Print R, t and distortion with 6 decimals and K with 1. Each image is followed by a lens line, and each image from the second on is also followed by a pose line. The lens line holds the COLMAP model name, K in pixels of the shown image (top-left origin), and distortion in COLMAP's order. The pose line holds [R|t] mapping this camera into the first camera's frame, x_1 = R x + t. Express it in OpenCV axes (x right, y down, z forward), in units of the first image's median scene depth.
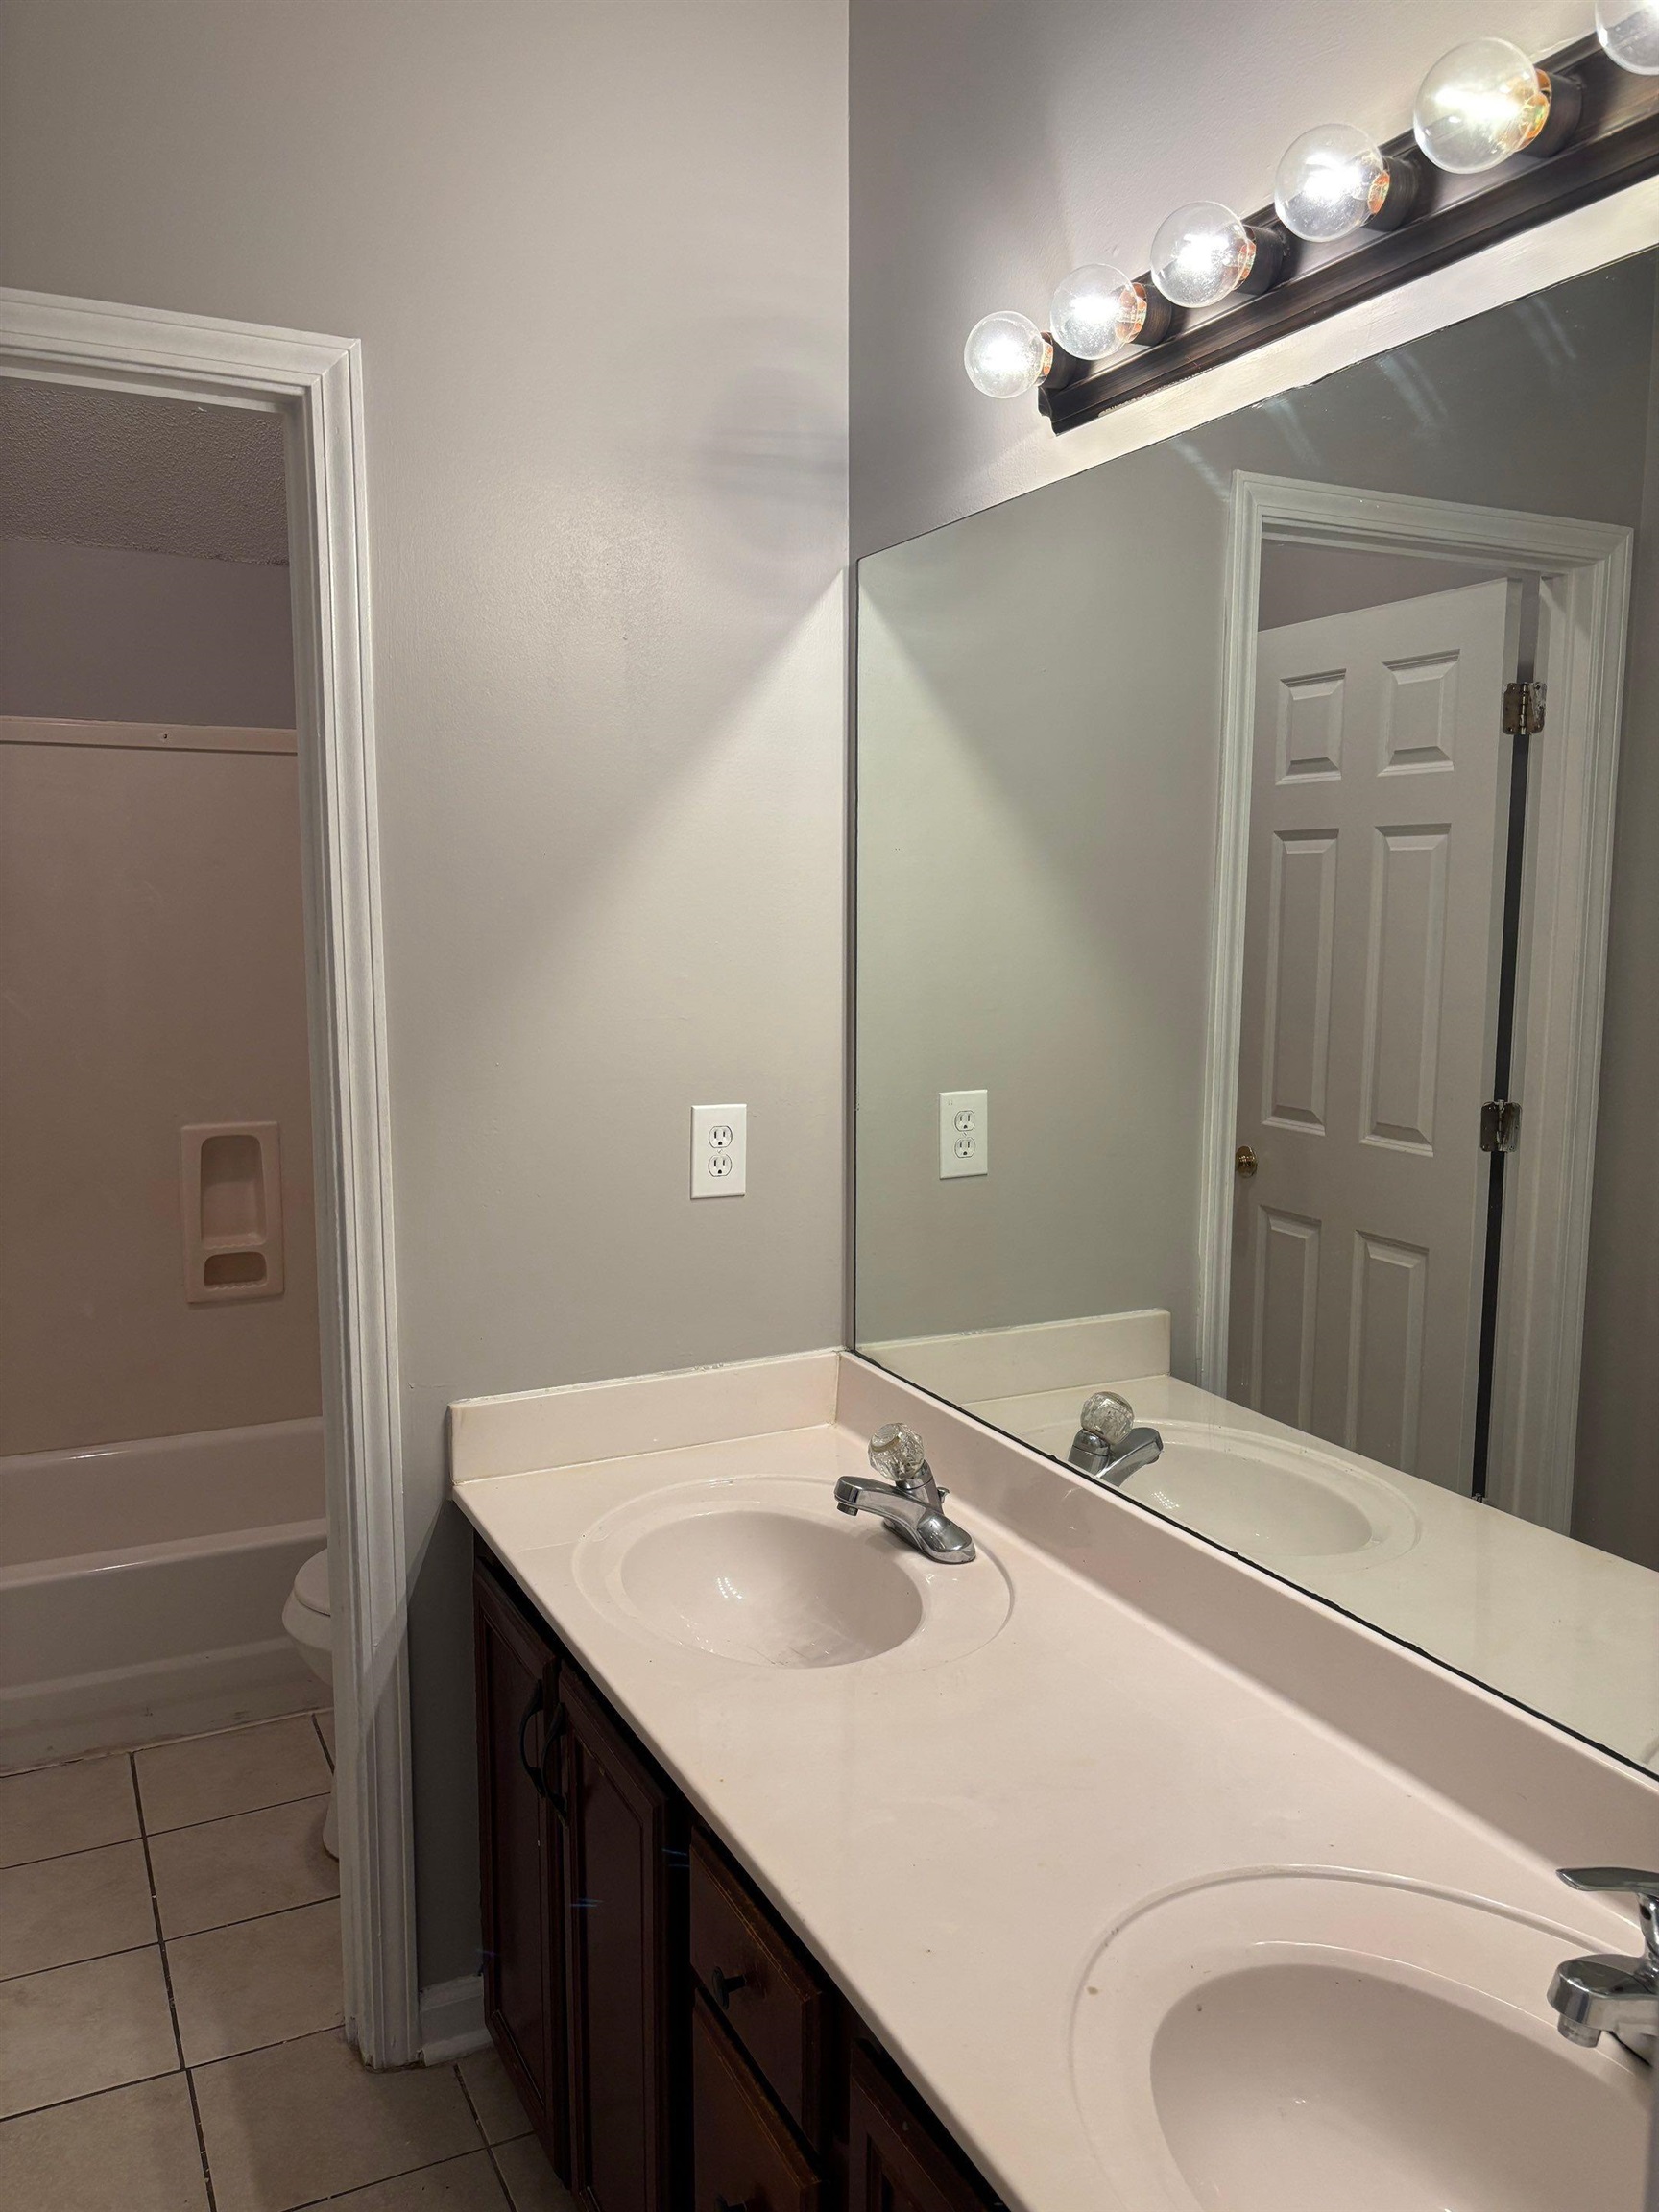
lens RADIAL K [[1674.2, 0, 836.3], [0, 1674.2, 1109.4], [0, 0, 1]] dist [0.046478, -0.055670]
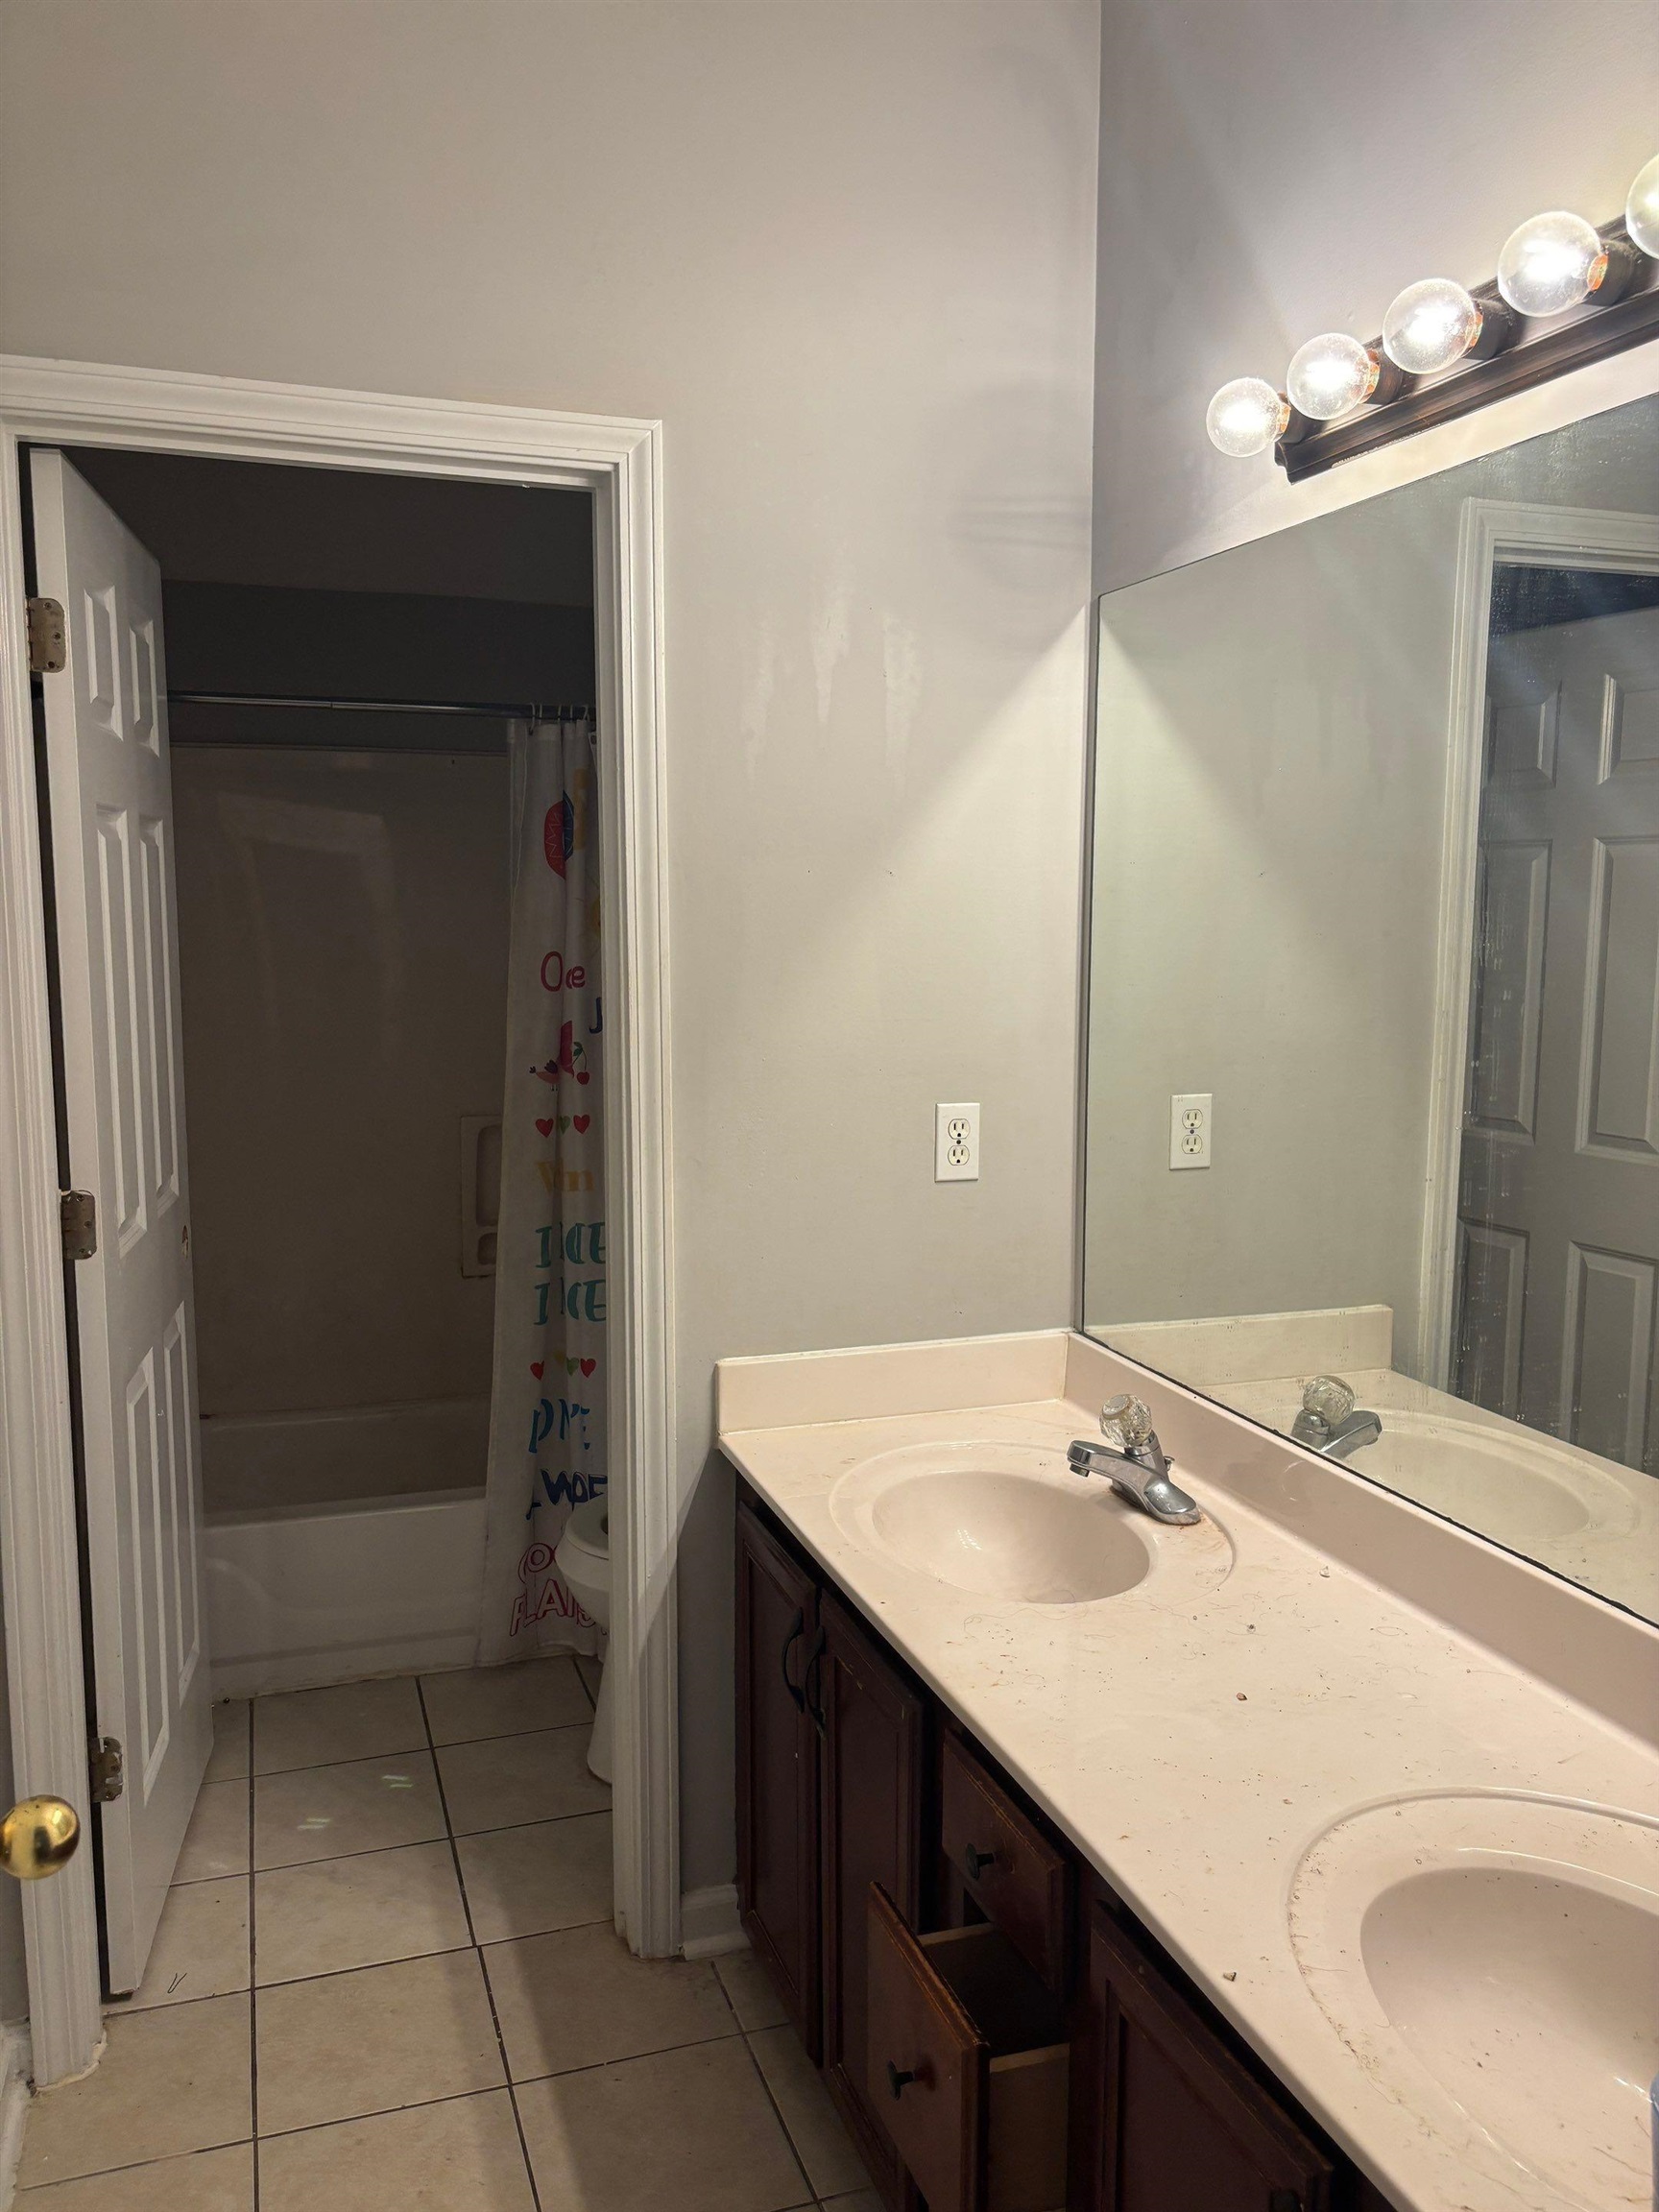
lens RADIAL K [[1674.2, 0, 816.8], [0, 1674.2, 1086.8], [0, 0, 1]] dist [0.046478, -0.055670]
pose [[0.990439, 0.015065, -0.137124, -0.016099], [-0.017297, 0.999736, -0.015101, 0.008866], [0.136860, 0.017329, 0.990439, -0.103443]]
